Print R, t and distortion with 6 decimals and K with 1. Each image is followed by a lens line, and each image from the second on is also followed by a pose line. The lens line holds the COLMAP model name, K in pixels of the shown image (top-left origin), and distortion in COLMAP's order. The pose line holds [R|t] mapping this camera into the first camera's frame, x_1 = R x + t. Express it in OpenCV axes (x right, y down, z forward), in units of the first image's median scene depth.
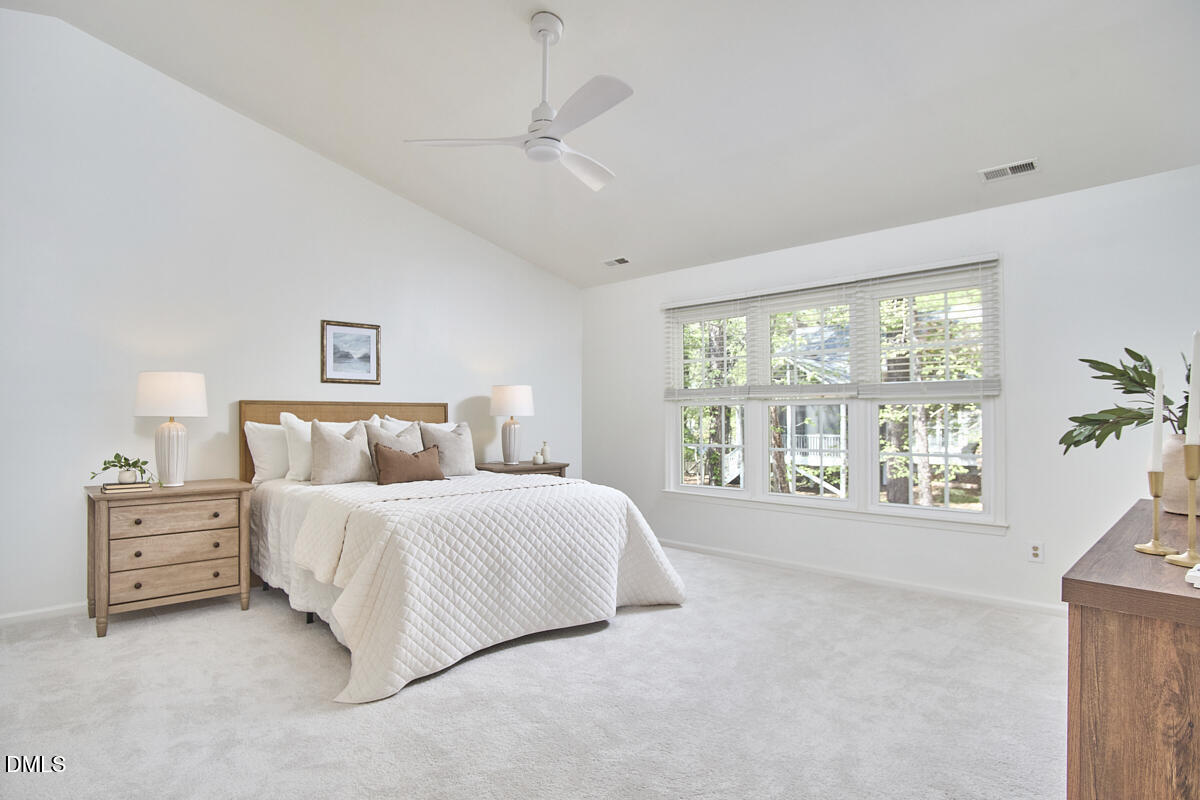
lens RADIAL K [[607.4, 0, 593.1], [0, 607.4, 415.9], [0, 0, 1]] dist [-0.091858, 0.054839]
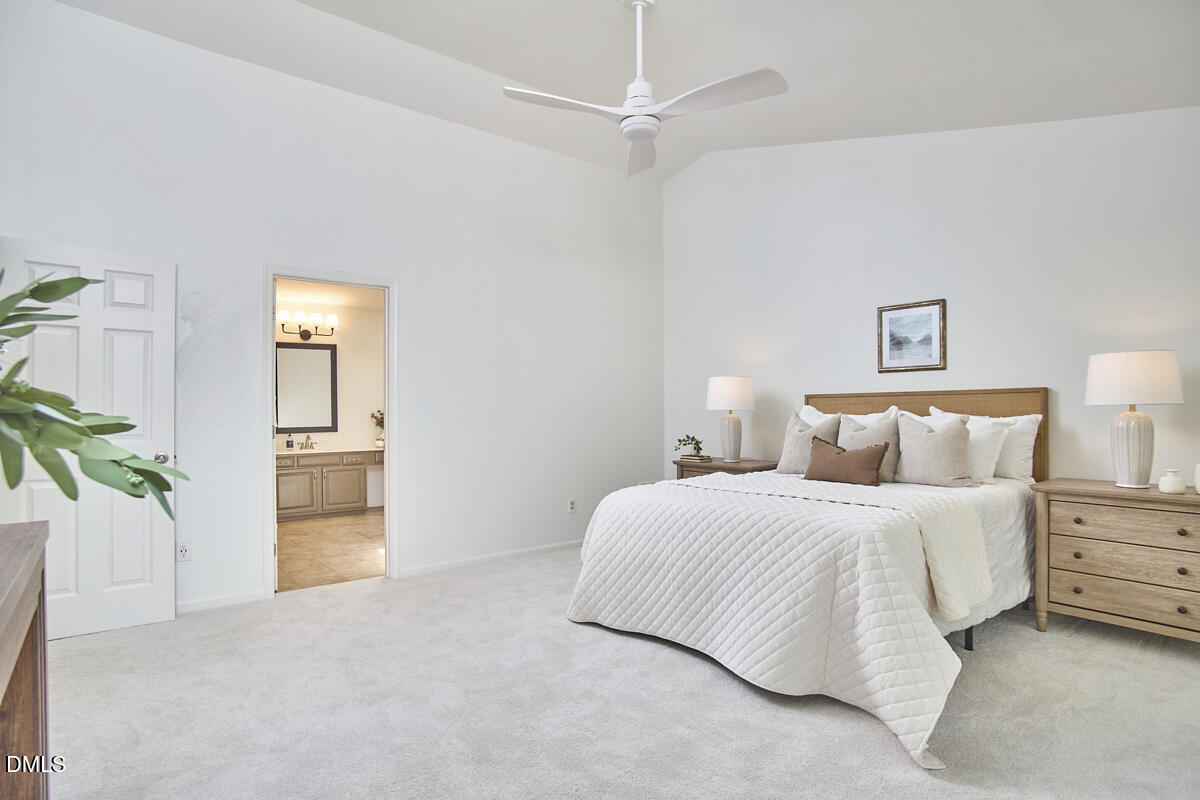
lens RADIAL K [[607.4, 0, 593.1], [0, 607.4, 415.9], [0, 0, 1]] dist [-0.091858, 0.054839]
pose [[-0.048315, -0.003865, -0.998825, 0.500895], [-0.000630, 0.999992, -0.003839, 0.015849], [0.998832, 0.000443, -0.048317, 0.570182]]
